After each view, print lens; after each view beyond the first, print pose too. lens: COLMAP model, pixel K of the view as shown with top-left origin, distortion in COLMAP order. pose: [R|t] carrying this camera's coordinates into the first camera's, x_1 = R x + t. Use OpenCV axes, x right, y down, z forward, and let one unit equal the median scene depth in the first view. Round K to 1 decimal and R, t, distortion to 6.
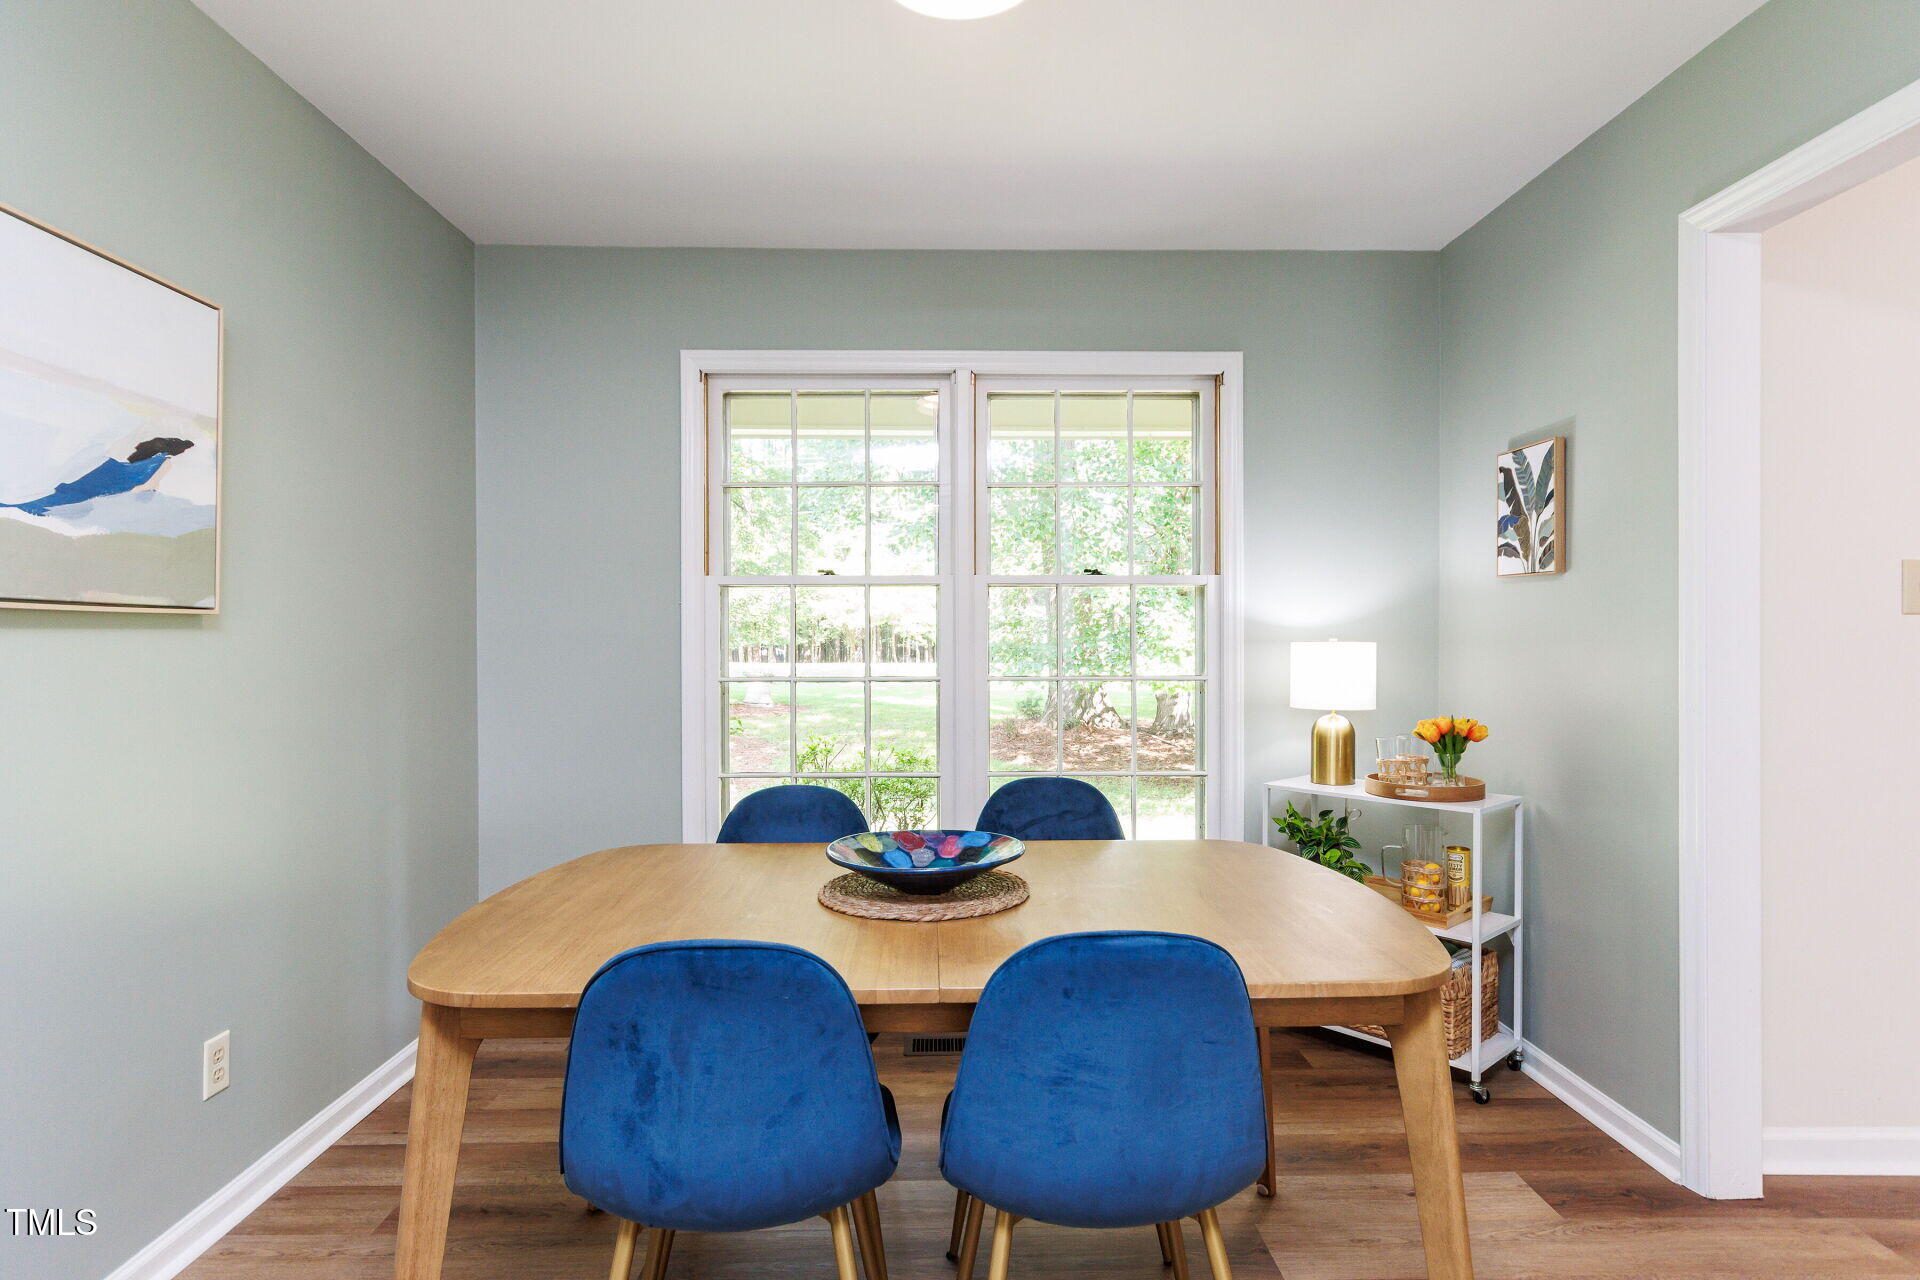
lens RADIAL K [[1015.3, 0, 961.3], [0, 1015.3, 644.9], [0, 0, 1]] dist [0.004183, 0.001694]
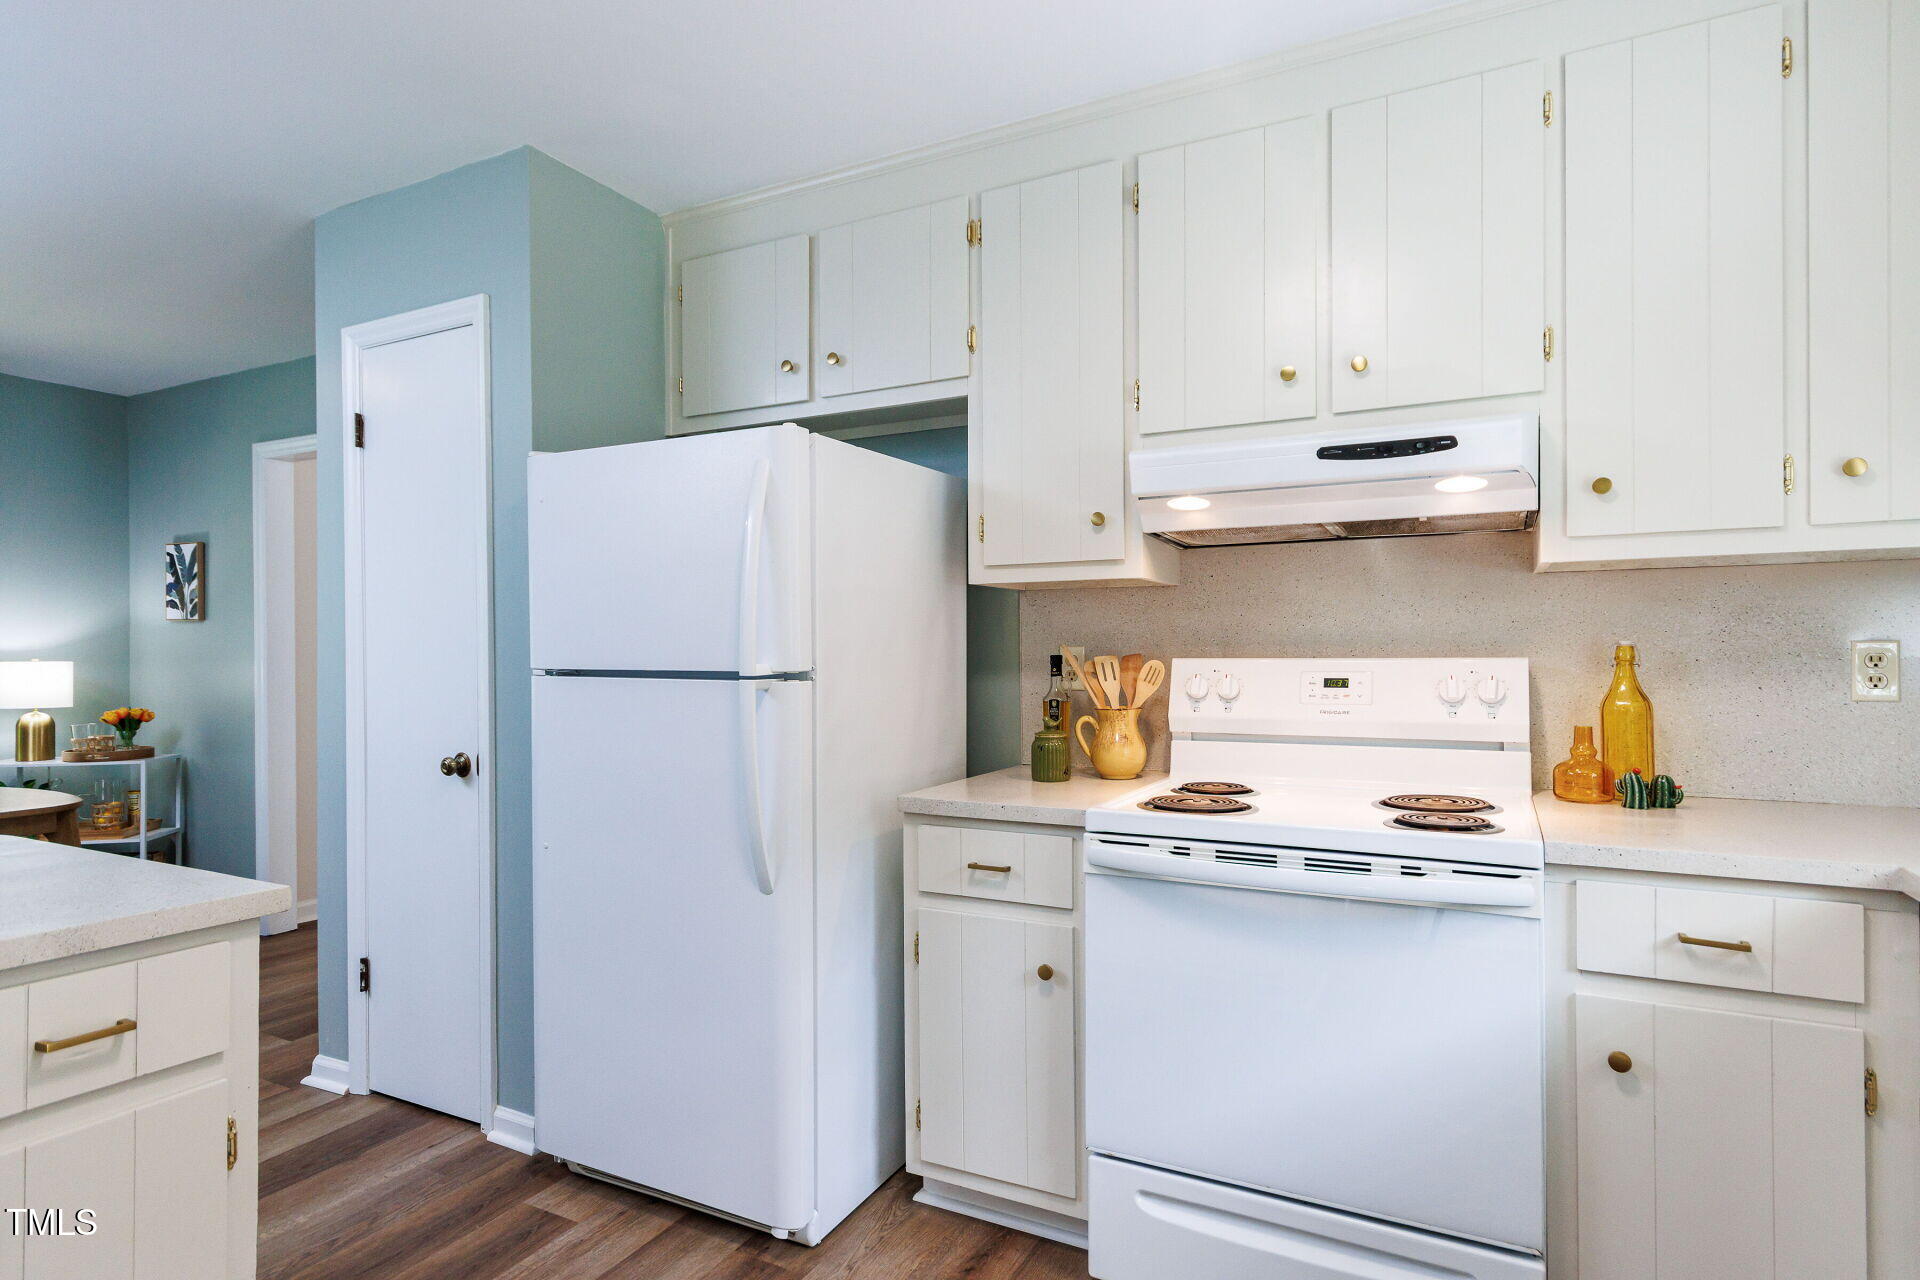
lens RADIAL K [[1015.3, 0, 970.3], [0, 1015.3, 648.5], [0, 0, 1]] dist [0.004183, 0.001694]
pose [[0.488465, -0.000193, 0.872584, -0.269001], [0.004034, 0.999990, -0.002036, -0.013775], [-0.872574, 0.004515, 0.488461, -0.936254]]
